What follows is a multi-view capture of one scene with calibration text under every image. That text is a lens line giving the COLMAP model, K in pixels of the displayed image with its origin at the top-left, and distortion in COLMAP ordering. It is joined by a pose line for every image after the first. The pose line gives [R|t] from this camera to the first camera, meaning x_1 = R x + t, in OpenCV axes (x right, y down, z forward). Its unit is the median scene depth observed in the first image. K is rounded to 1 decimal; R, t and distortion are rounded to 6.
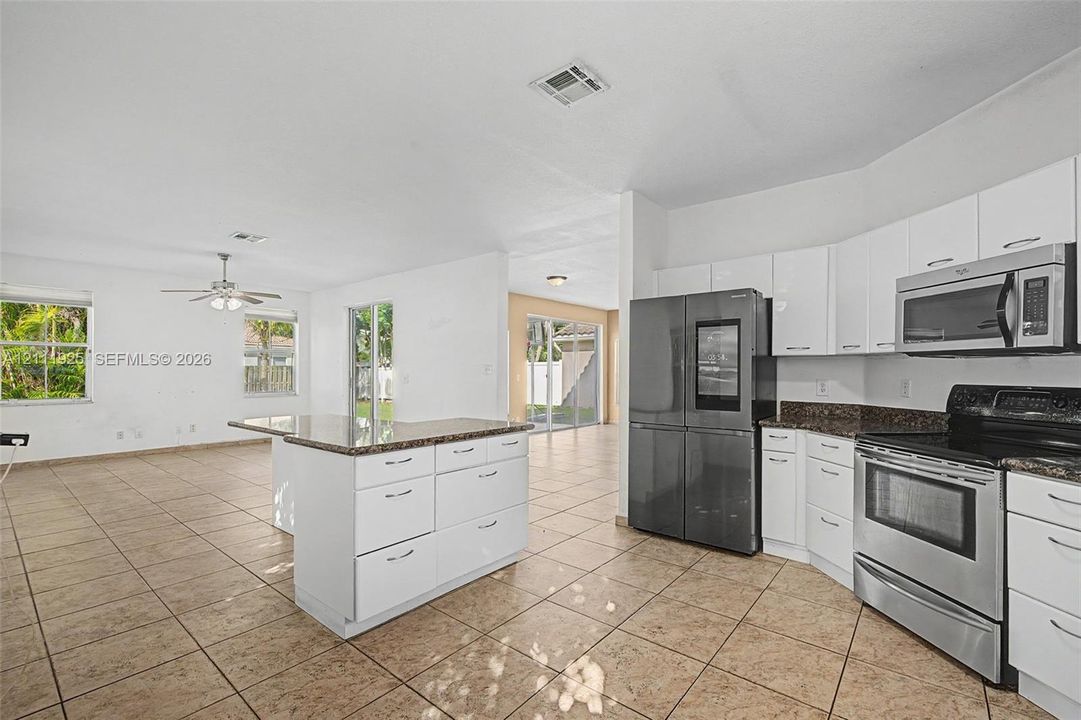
lens RADIAL K [[471.6, 0, 568.2], [0, 471.6, 363.2], [0, 0, 1]] dist [0.002099, 0.000262]
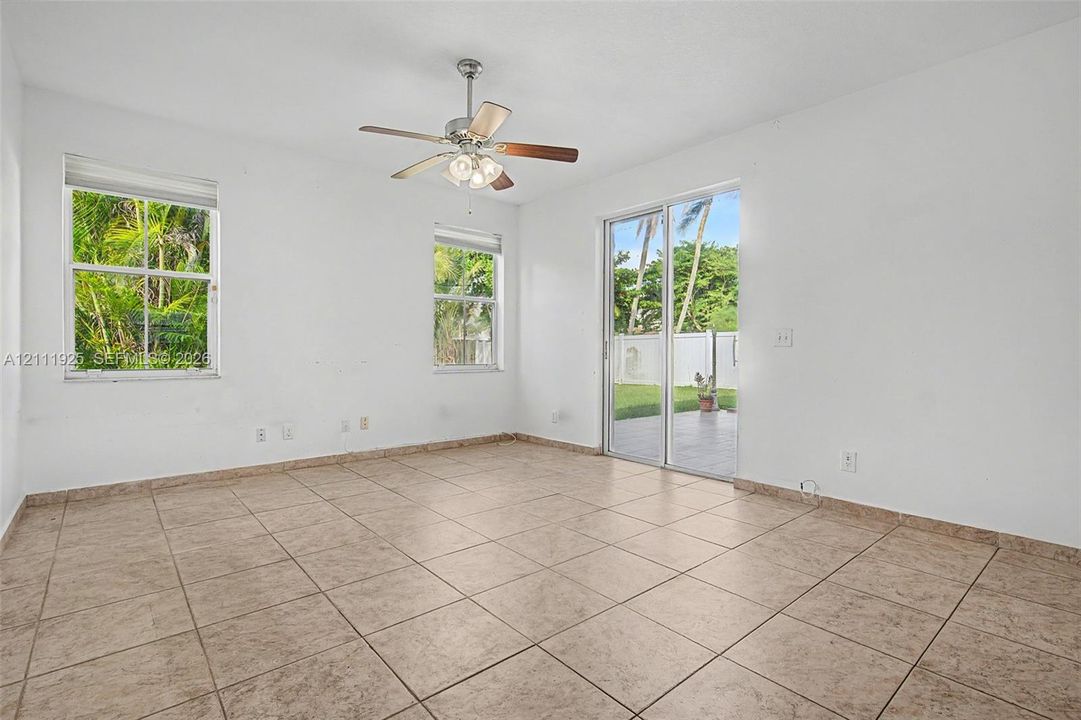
lens RADIAL K [[500.8, 0, 548.1], [0, 500.8, 347.3], [0, 0, 1]] dist [0.064957, -0.000007]
pose [[0.980763, 0.009920, -0.194949, -0.453508], [-0.007169, 0.999865, 0.014813, 0.031629], [0.195070, -0.013130, 0.980701, 0.428625]]
